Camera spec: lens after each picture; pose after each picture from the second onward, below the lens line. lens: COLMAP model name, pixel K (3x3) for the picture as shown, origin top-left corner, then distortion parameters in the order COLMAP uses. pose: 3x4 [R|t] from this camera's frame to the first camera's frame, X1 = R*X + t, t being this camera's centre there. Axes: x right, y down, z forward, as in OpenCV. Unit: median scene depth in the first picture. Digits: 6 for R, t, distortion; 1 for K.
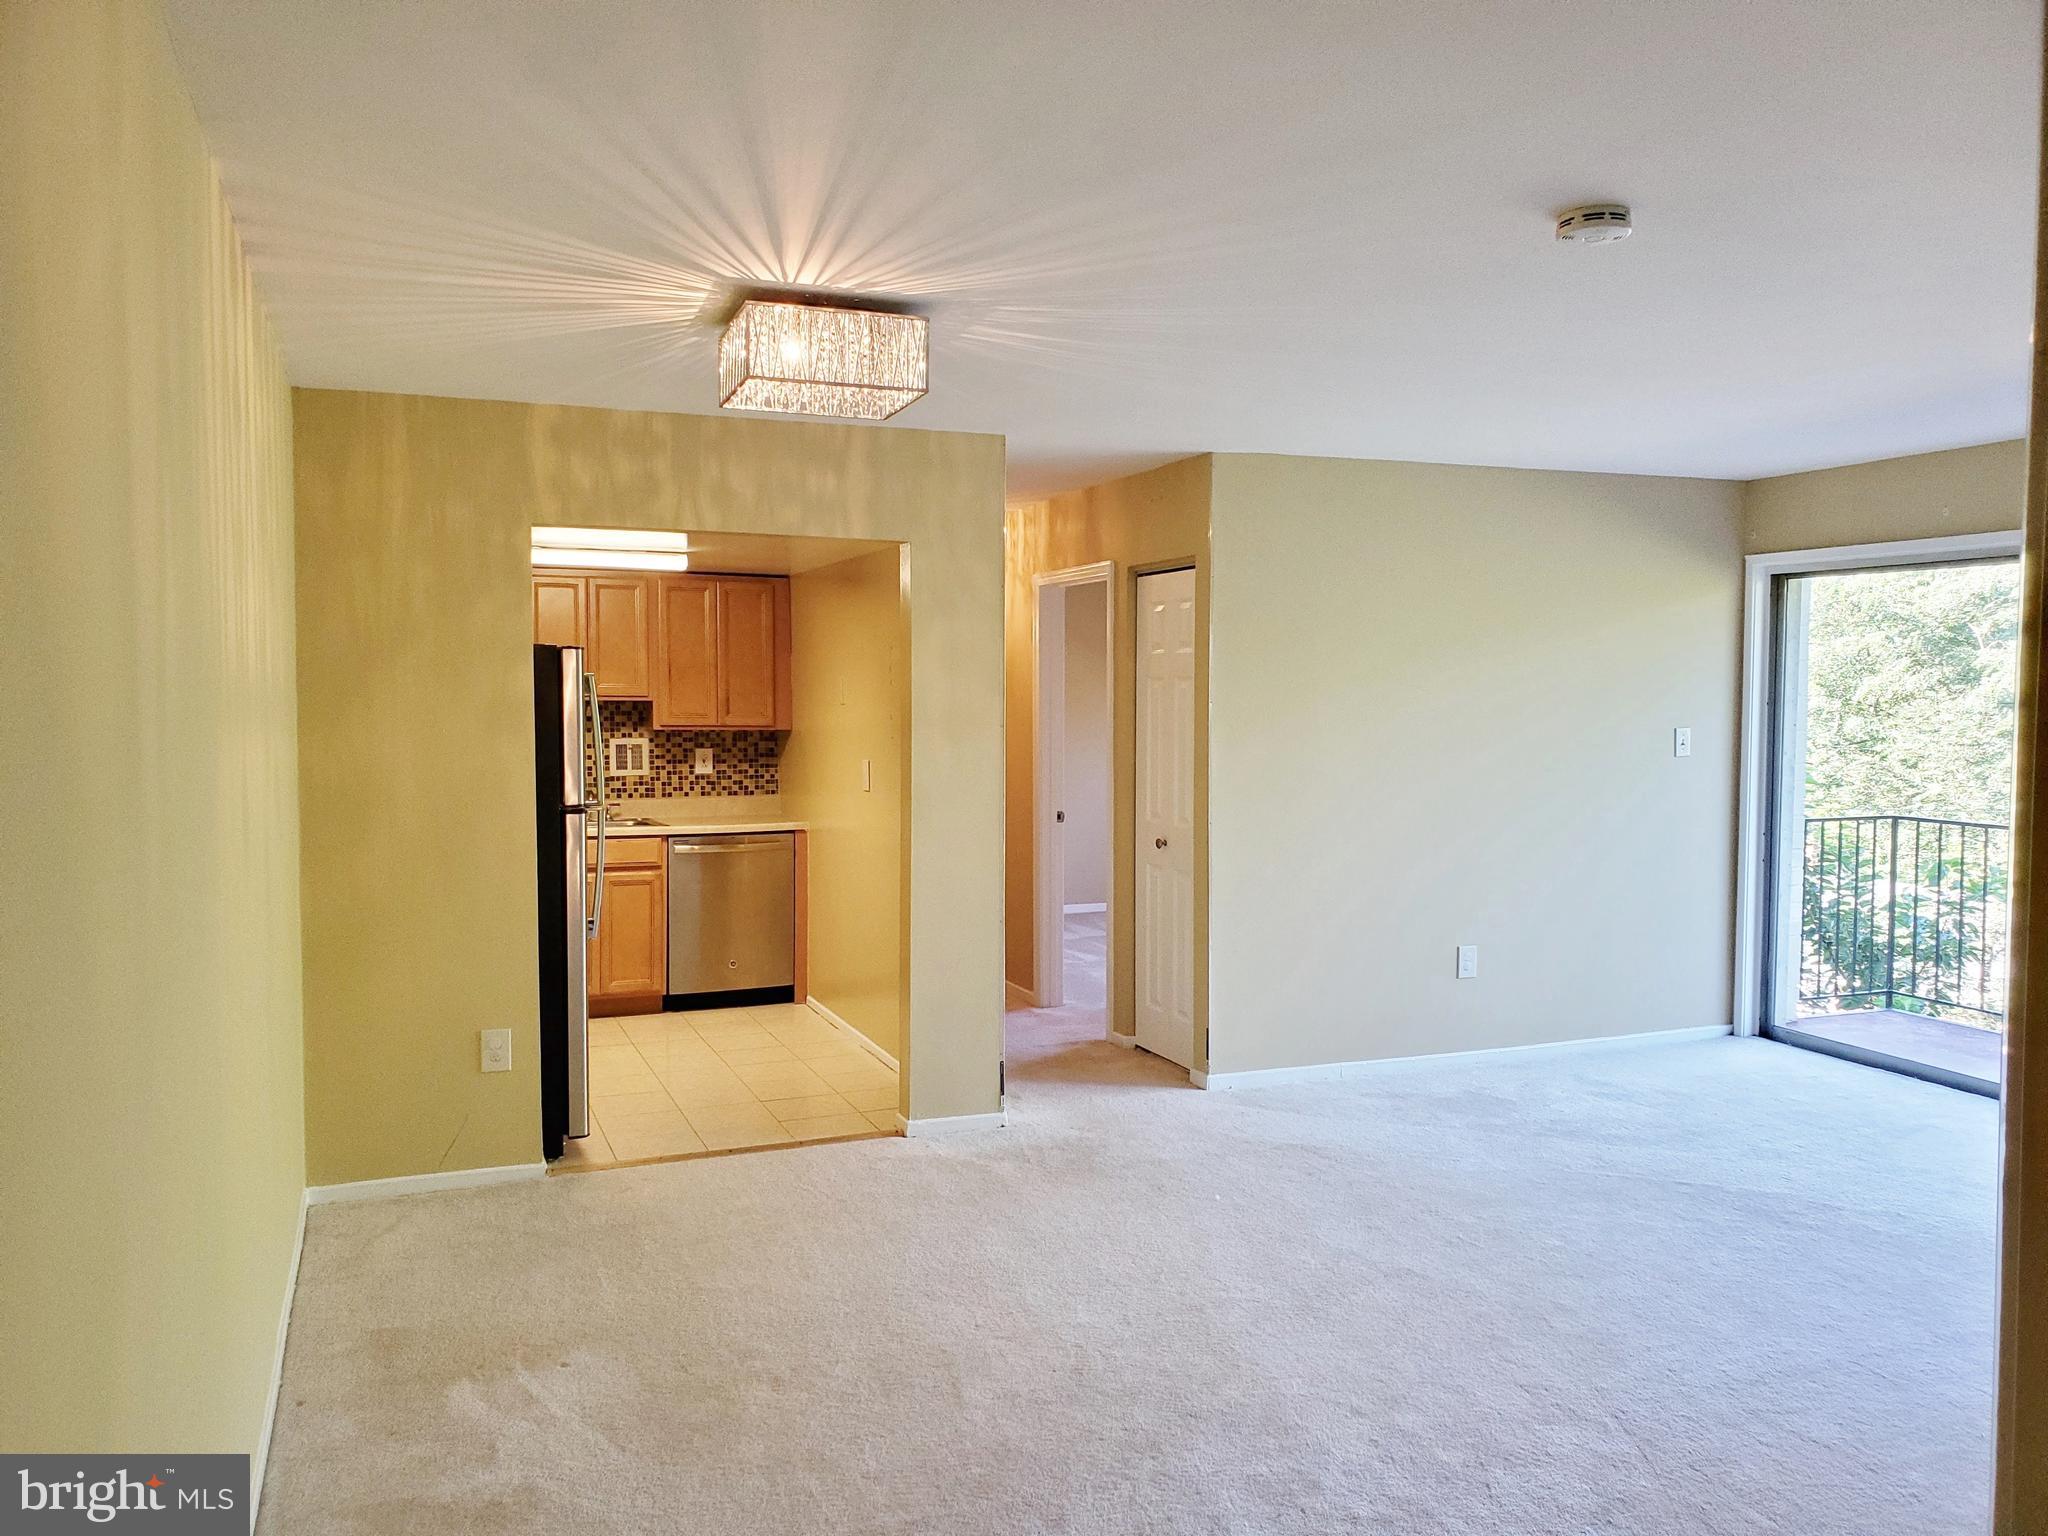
lens RADIAL K [[1617.9, 0, 1044.8], [0, 1617.9, 788.0], [0, 0, 1]] dist [0.013692, -0.003926]
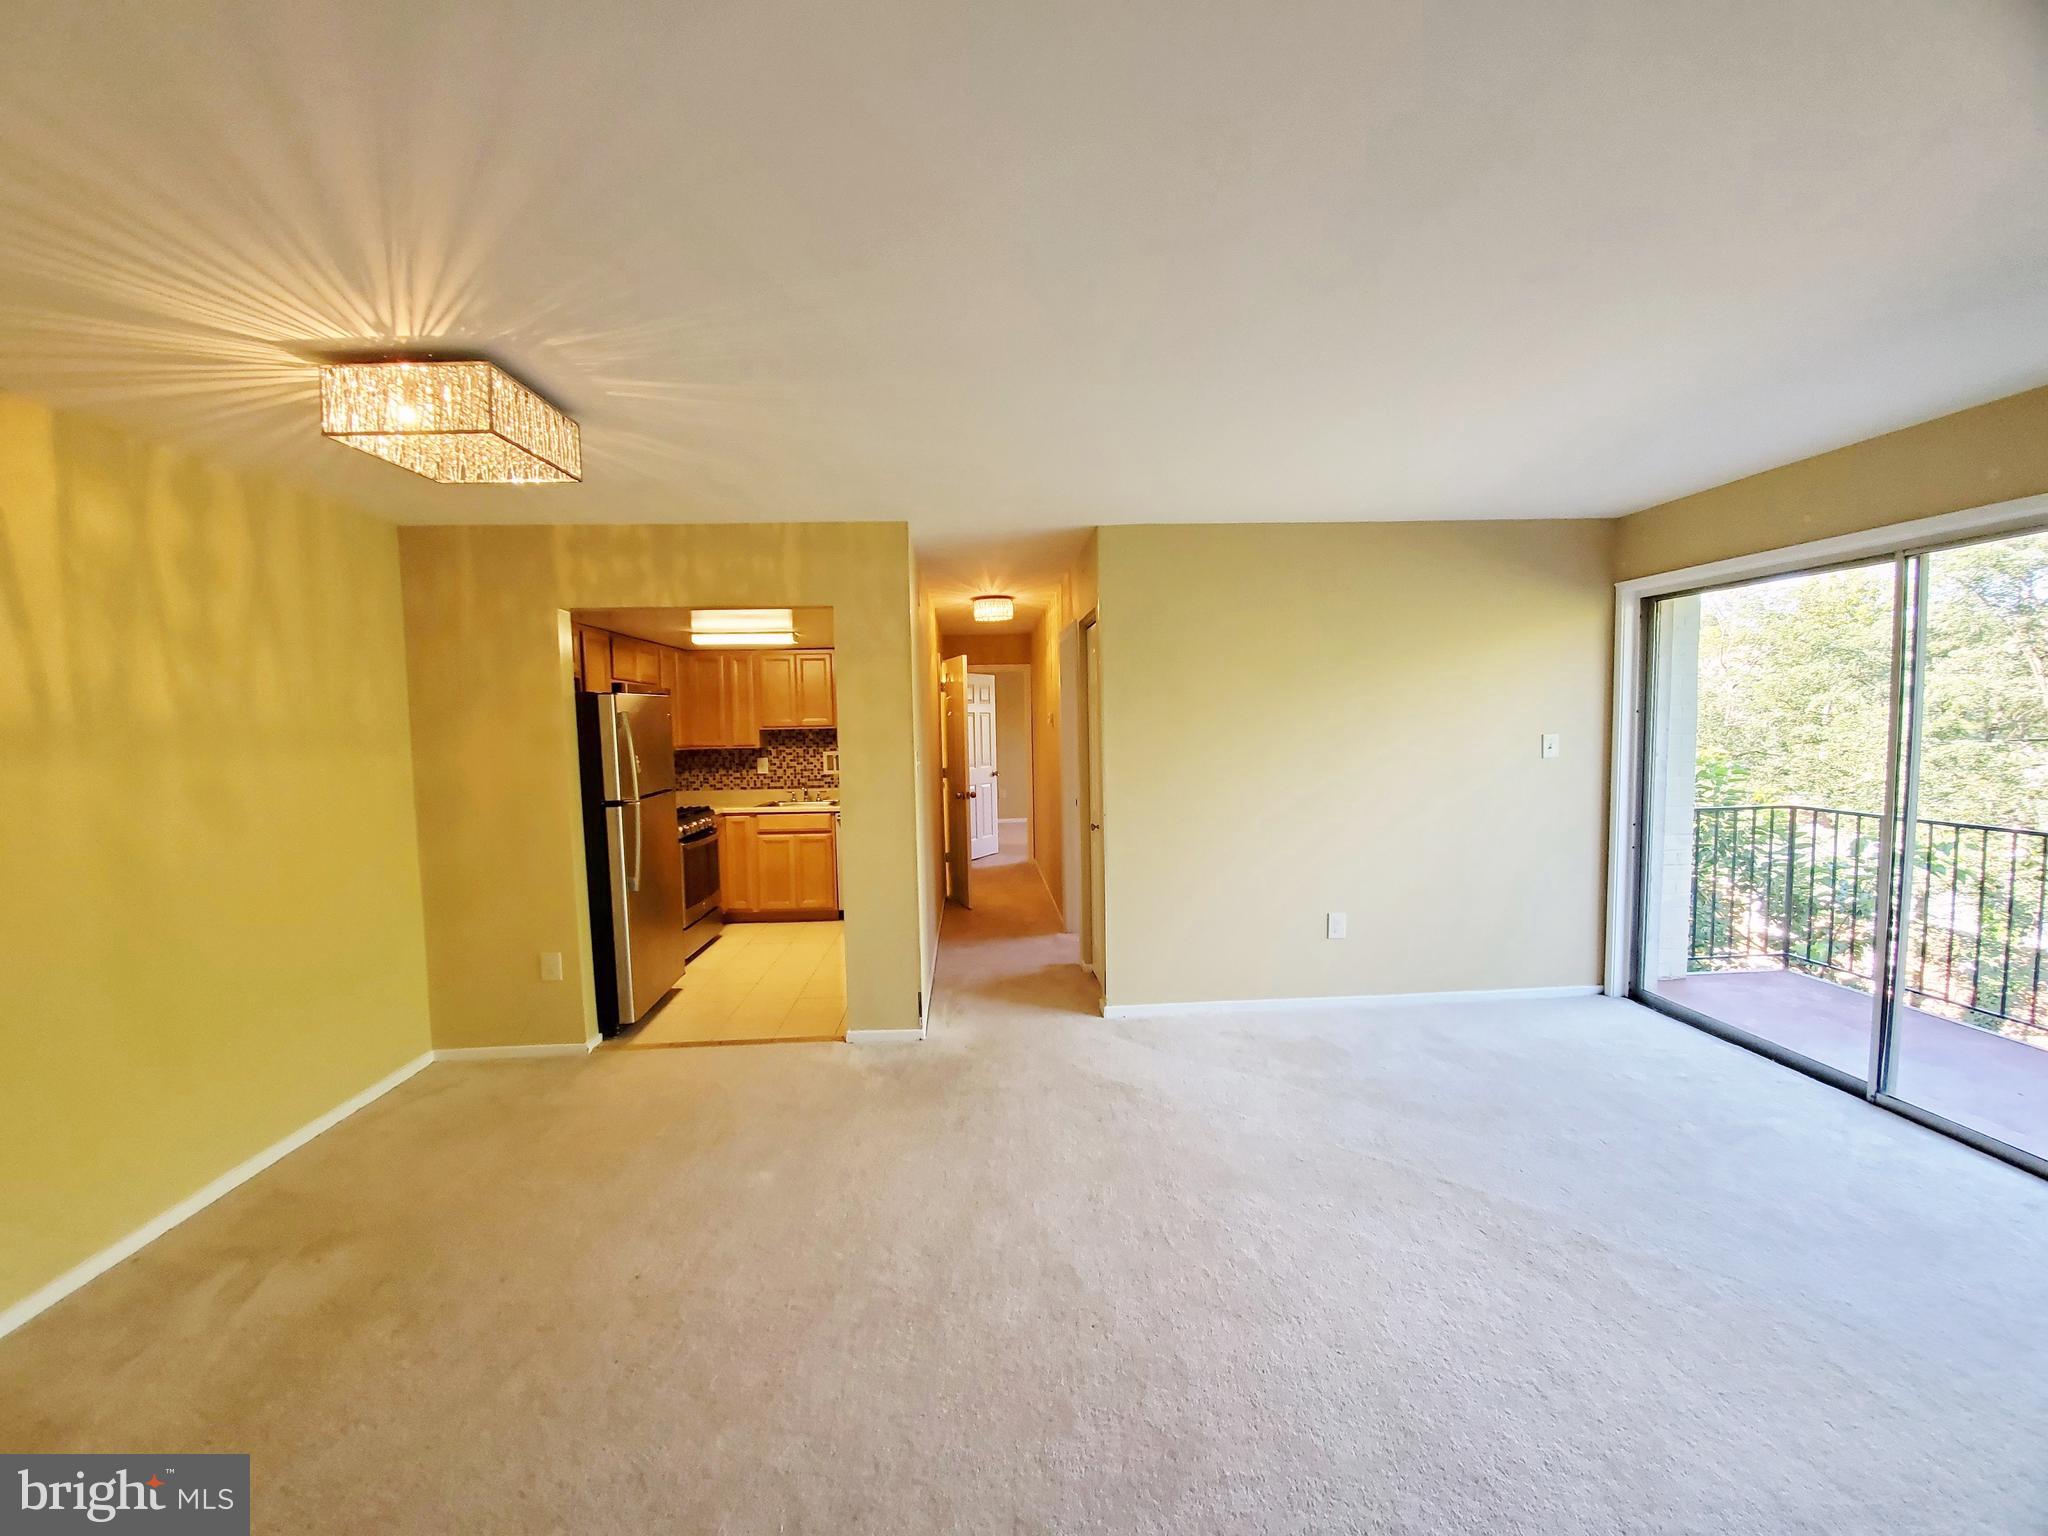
lens RADIAL K [[823.4, 0, 1012.6], [0, 823.4, 784.4], [0, 0, 1]] dist [0.010814, -0.016601]
pose [[0.945056, 0.001484, -0.326905, 0.190040], [0.003705, 0.999877, 0.015249, -0.009390], [0.326887, -0.015623, 0.944934, 0.264856]]
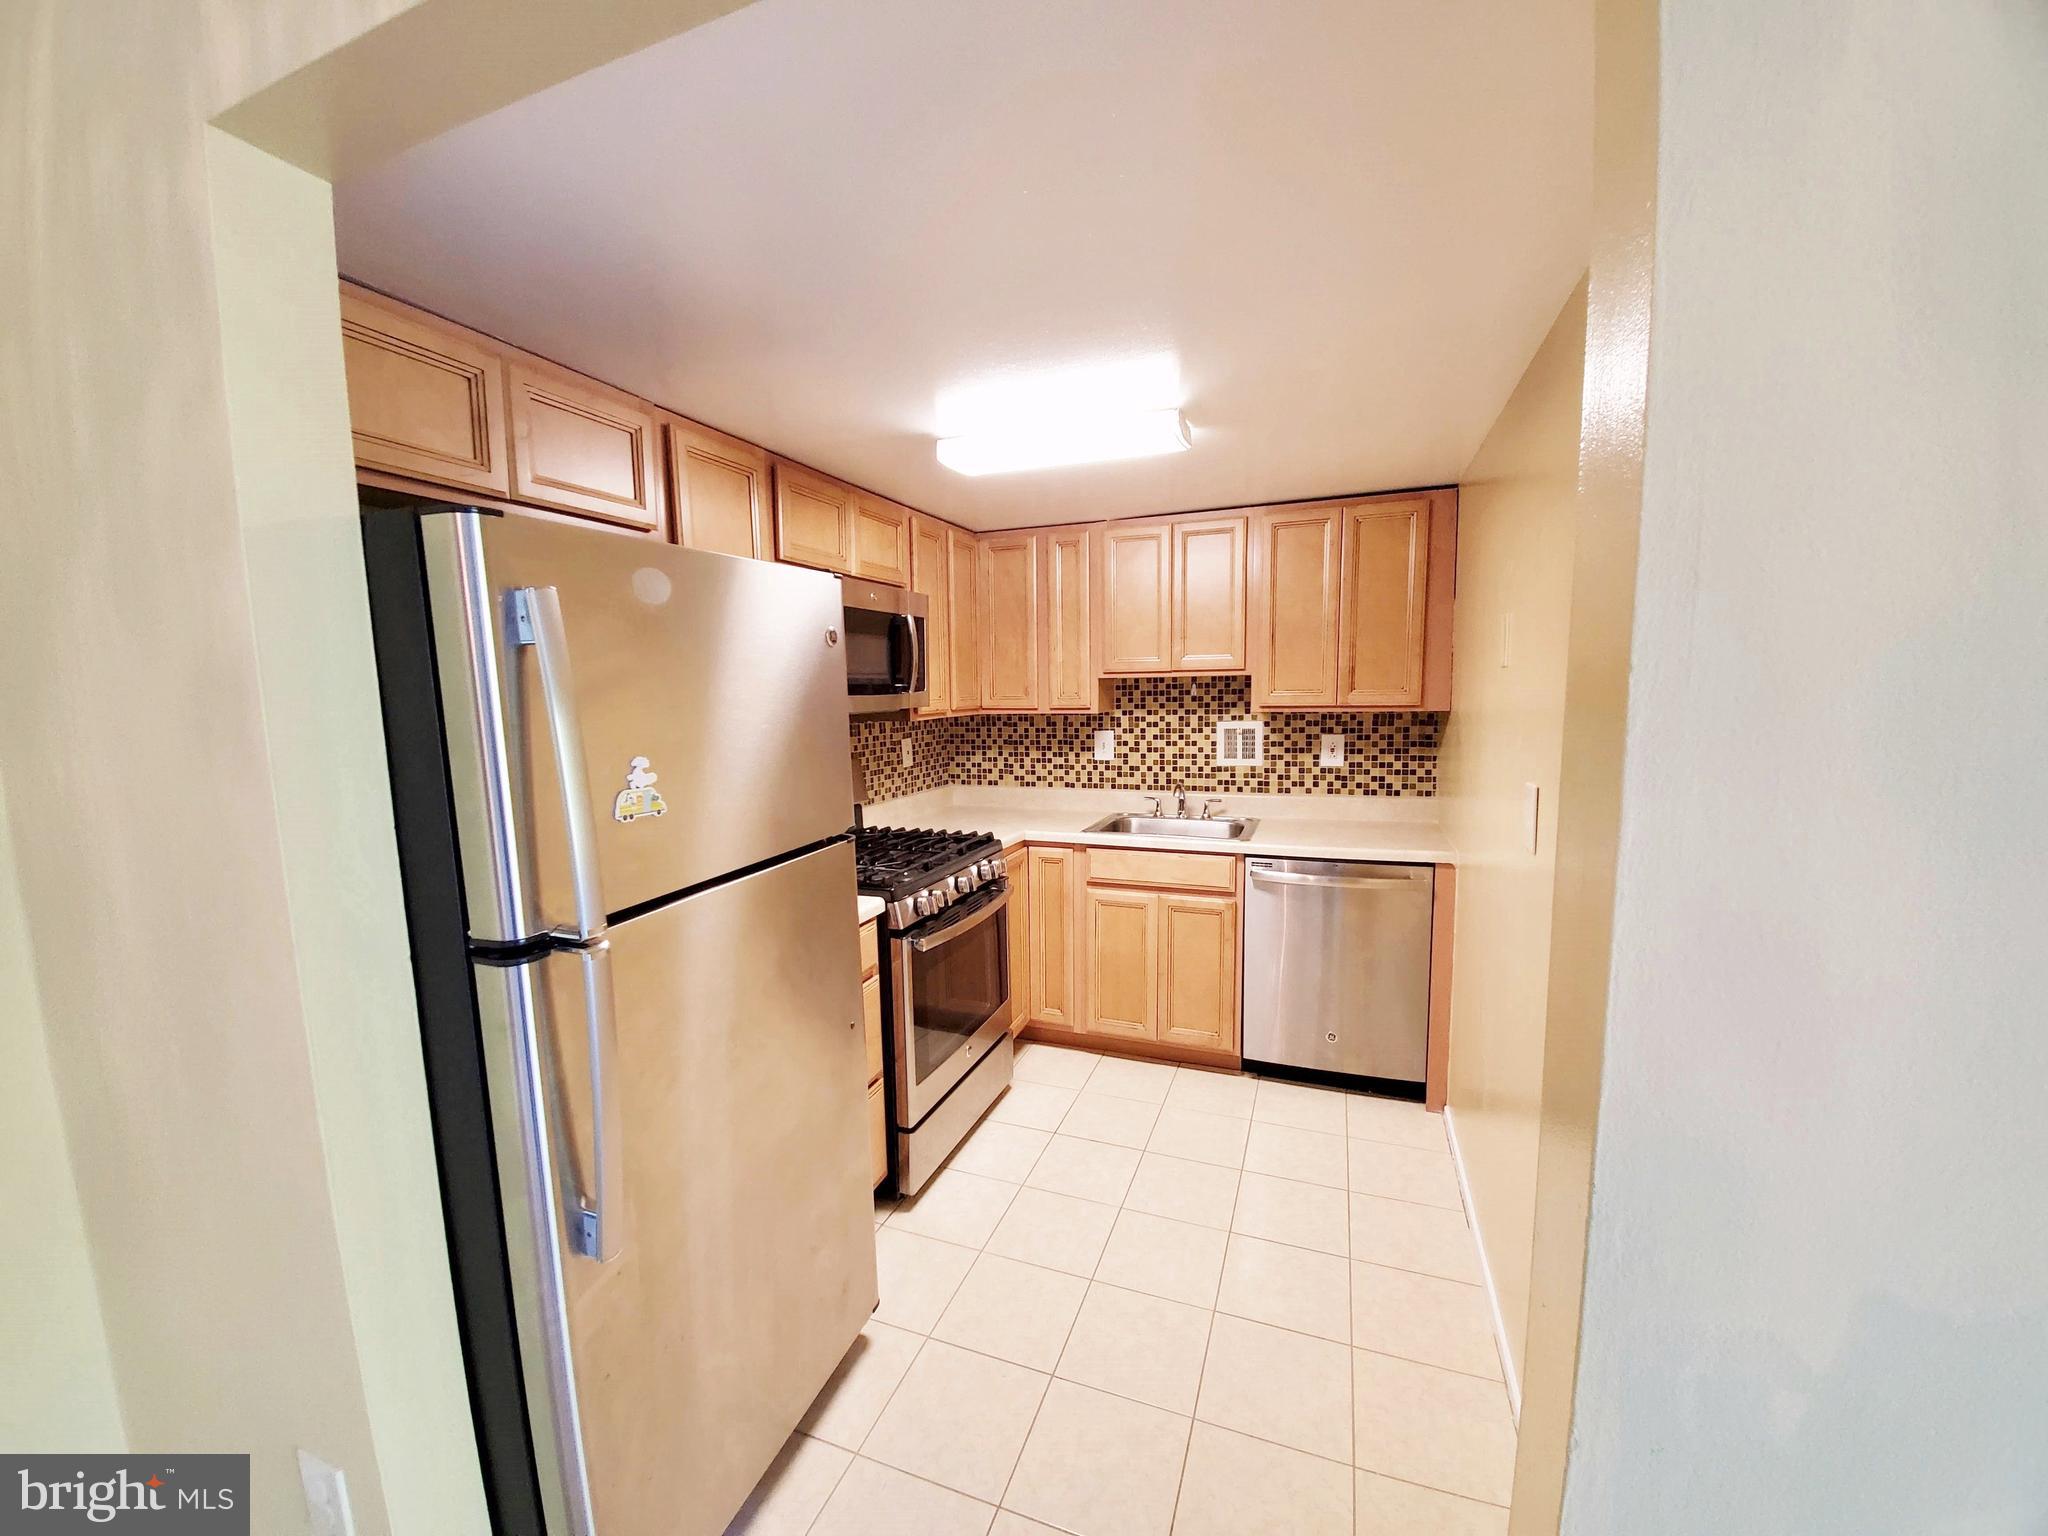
lens RADIAL K [[823.4, 0, 1012.6], [0, 823.4, 784.4], [0, 0, 1]] dist [0.010814, -0.016601]
pose [[0.729394, 0.060553, -0.681408, -0.049520], [-0.016009, 0.997313, 0.071489, -0.026863], [0.683906, -0.041235, 0.728404, 0.607439]]
